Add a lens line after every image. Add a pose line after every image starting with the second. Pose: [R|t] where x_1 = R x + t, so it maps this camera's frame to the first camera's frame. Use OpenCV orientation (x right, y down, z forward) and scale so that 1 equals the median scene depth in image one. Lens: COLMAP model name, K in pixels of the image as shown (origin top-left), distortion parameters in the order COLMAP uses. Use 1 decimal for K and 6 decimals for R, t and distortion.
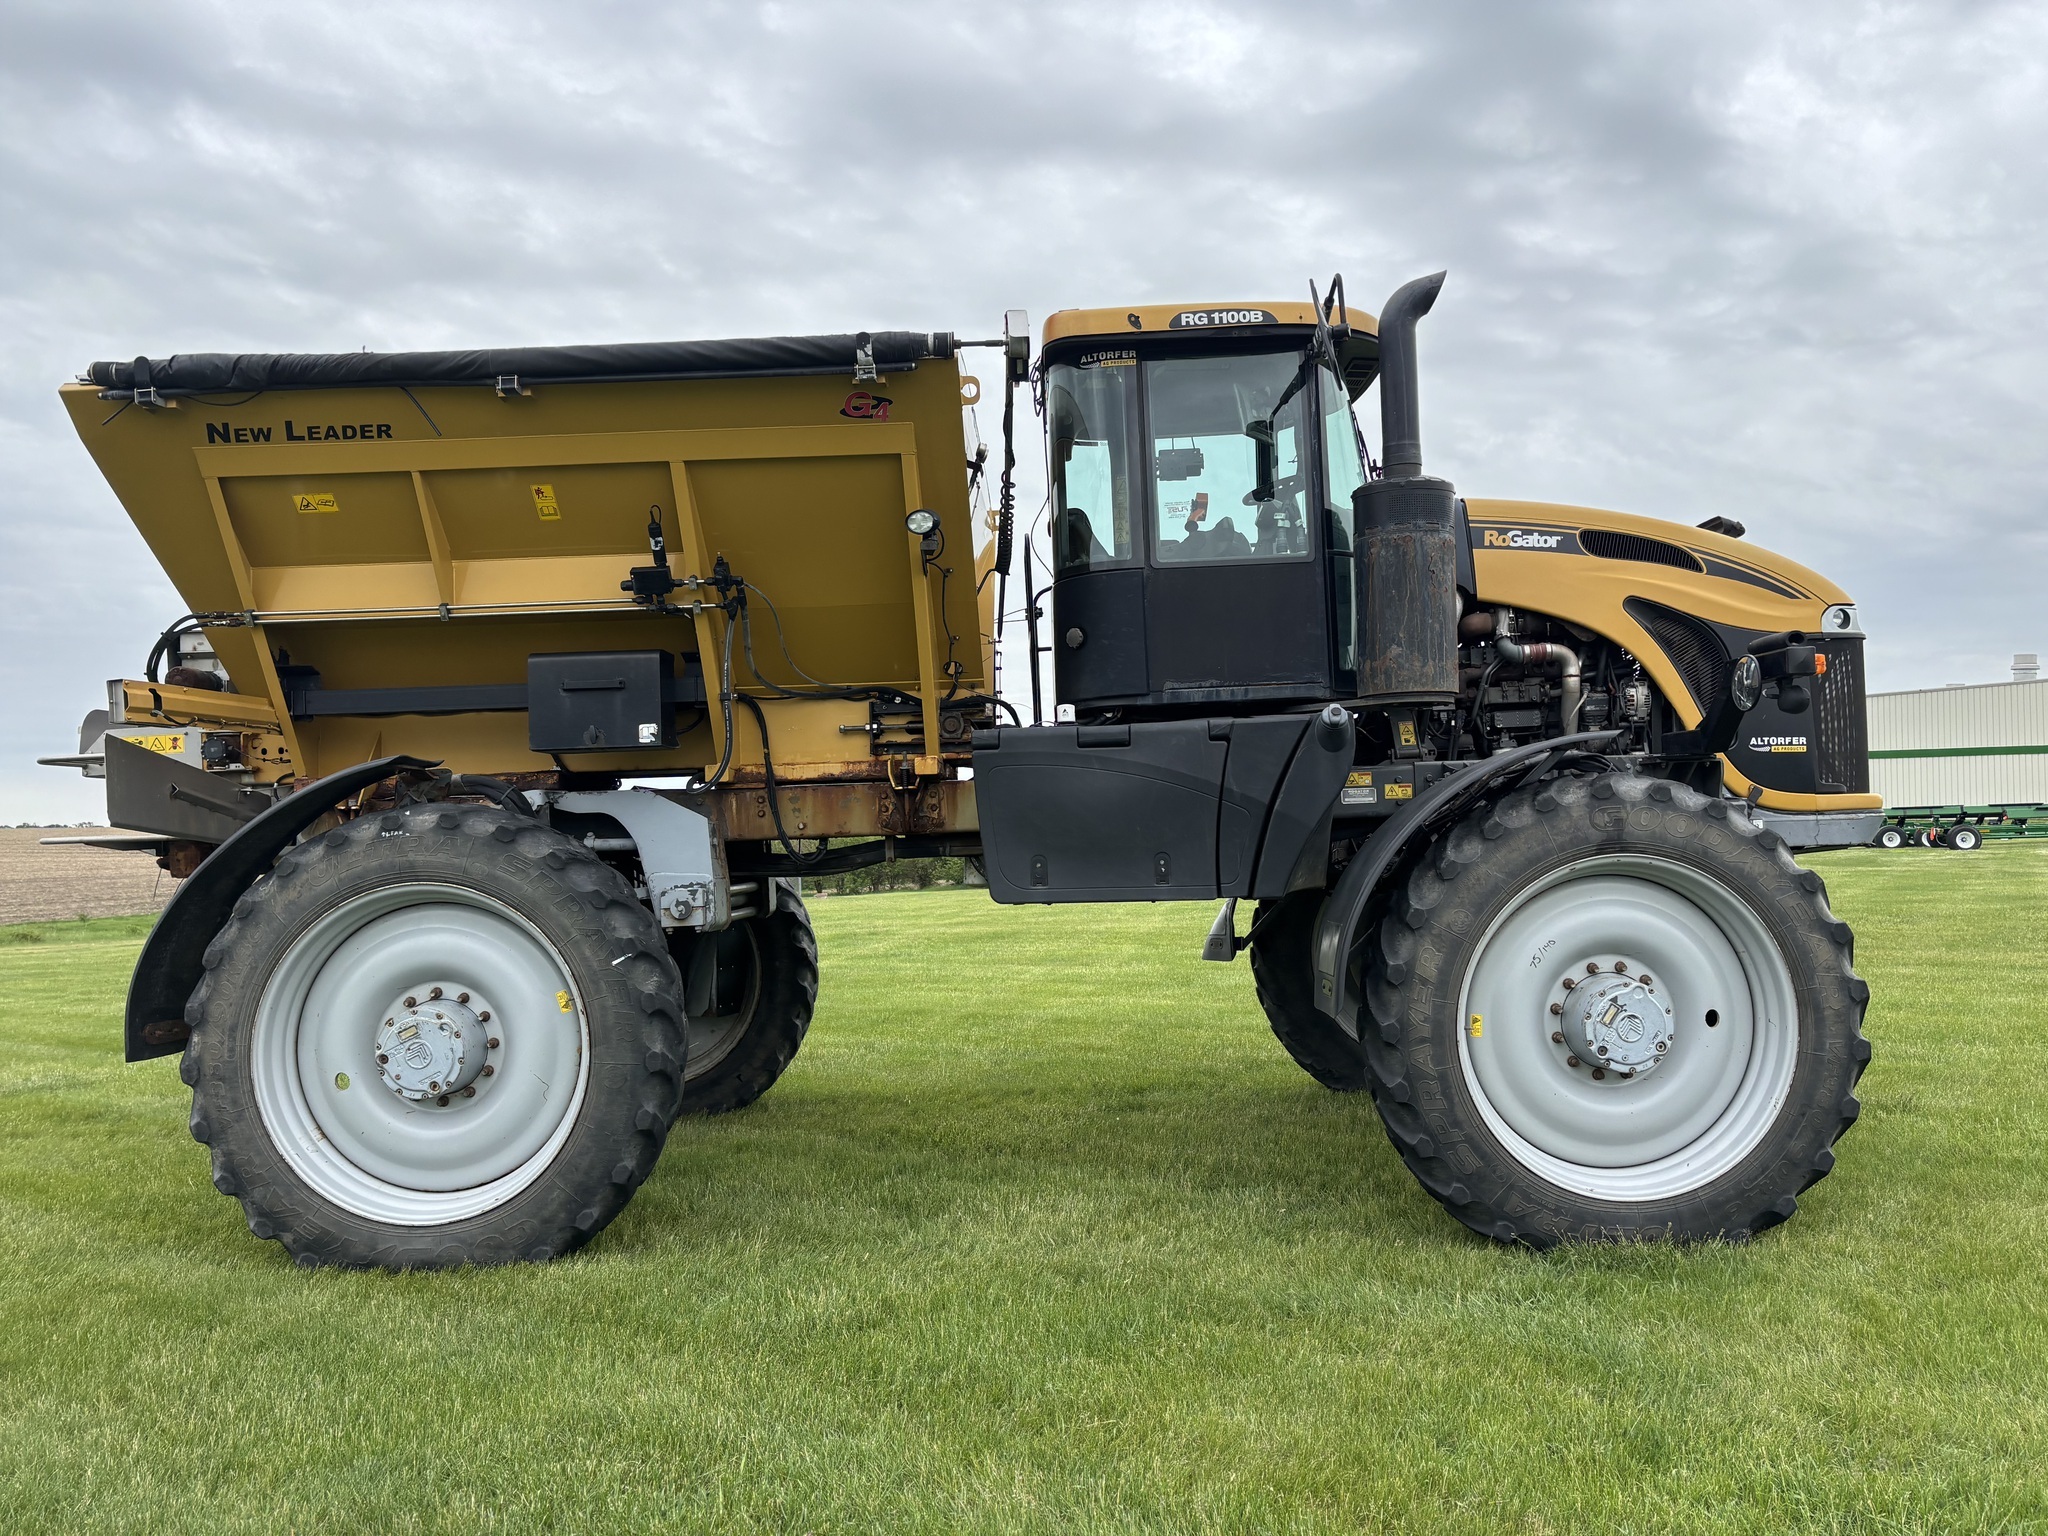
lens RADIAL K [[1548.0, 0, 1017.7], [0, 1548.0, 772.6], [0, 0, 1]] dist [0.028171, -0.006102]
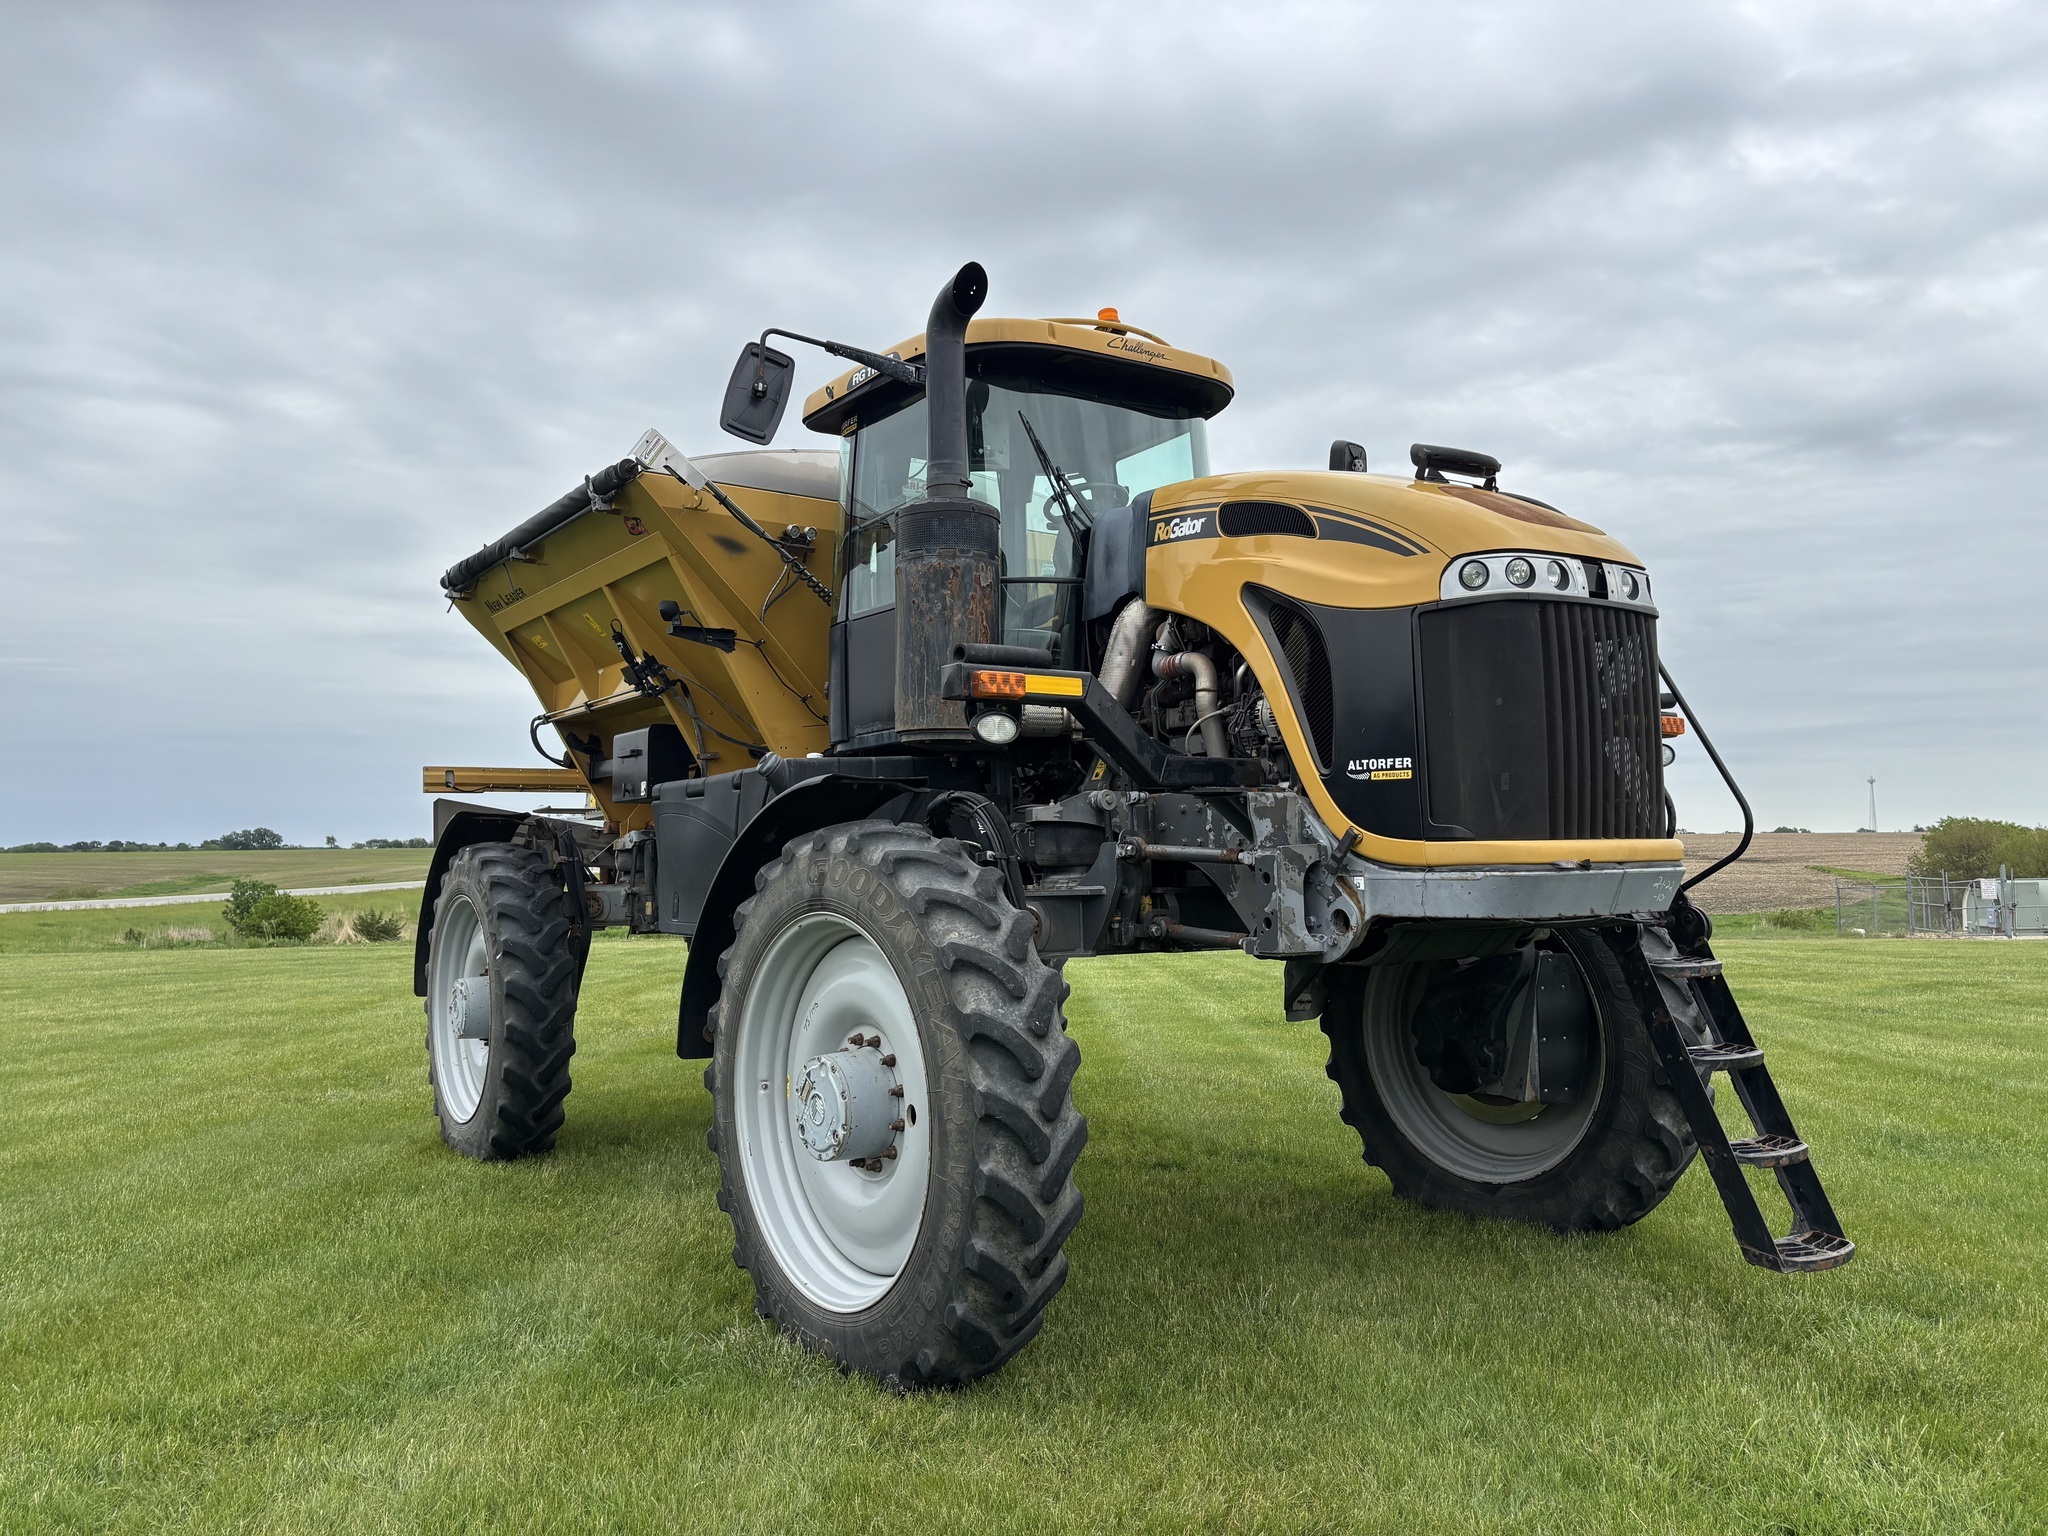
lens RADIAL K [[1529.3, 0, 1024.0], [0, 1529.3, 768.0], [0, 0, 1]] dist [0.141282, -0.166317]
pose [[0.575011, -0.029664, -0.817607, 1.037754], [0.023346, 0.999530, -0.019845, -0.009423], [0.817812, -0.007676, 0.575434, 0.510681]]
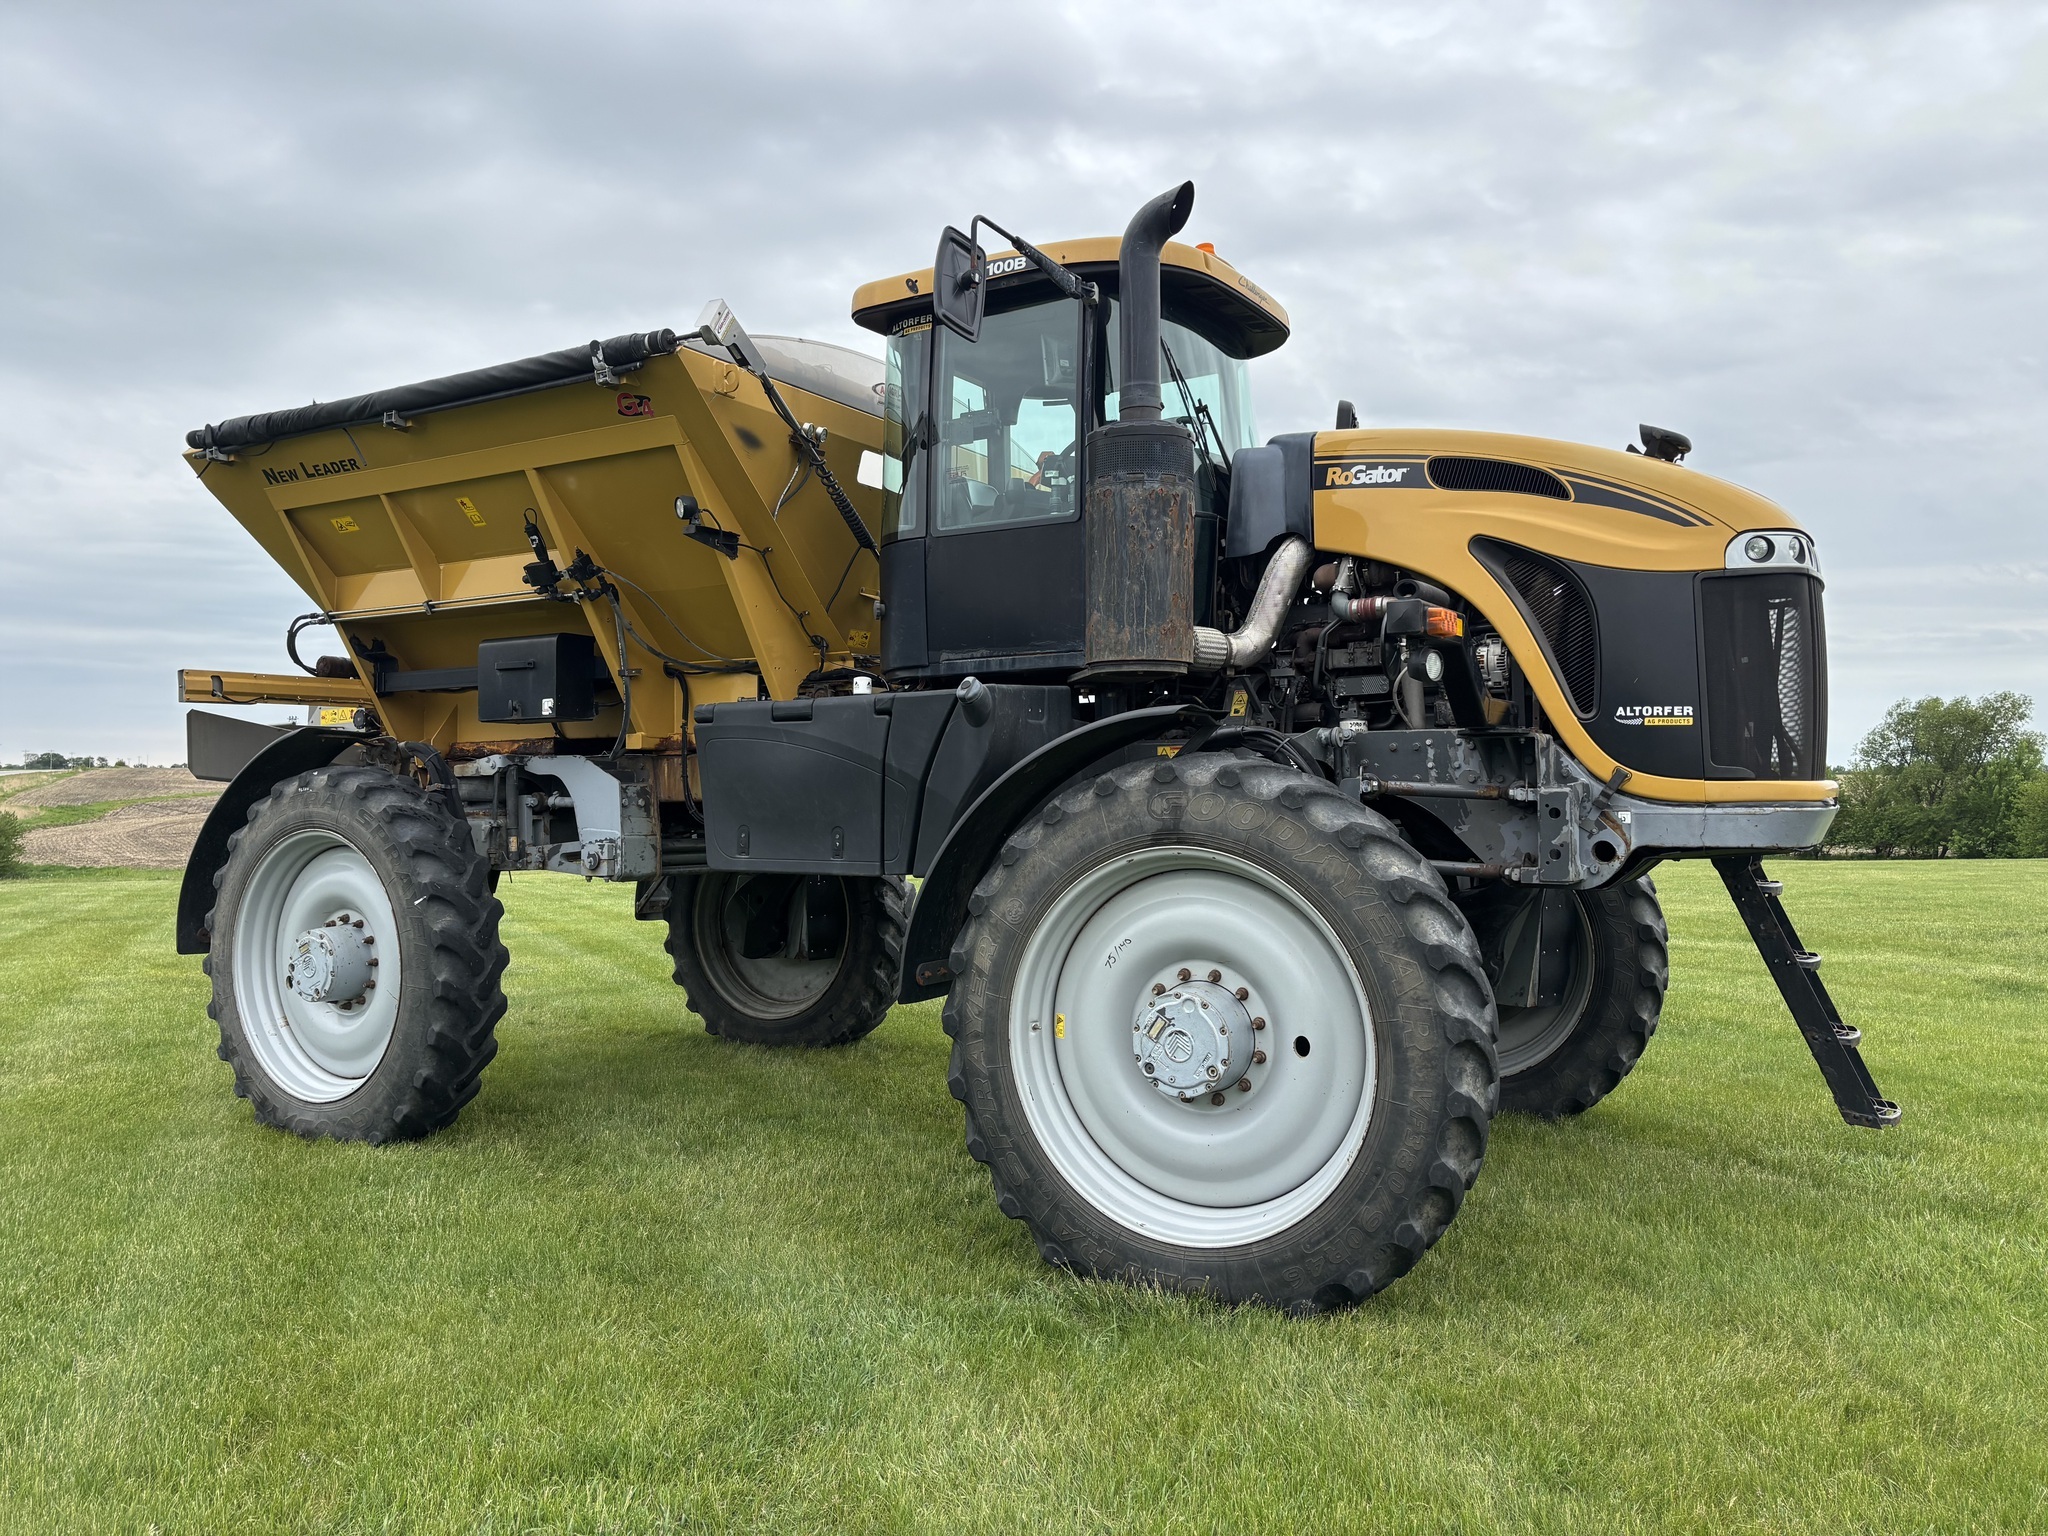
lens RADIAL K [[1549.2, 0, 1037.2], [0, 1549.2, 766.0], [0, 0, 1]] dist [0.086772, -0.117293]
pose [[0.862996, 0.016502, -0.504941, 0.667044], [-0.003322, 0.999630, 0.026990, -0.014145], [0.505200, -0.021615, 0.862732, 0.183513]]
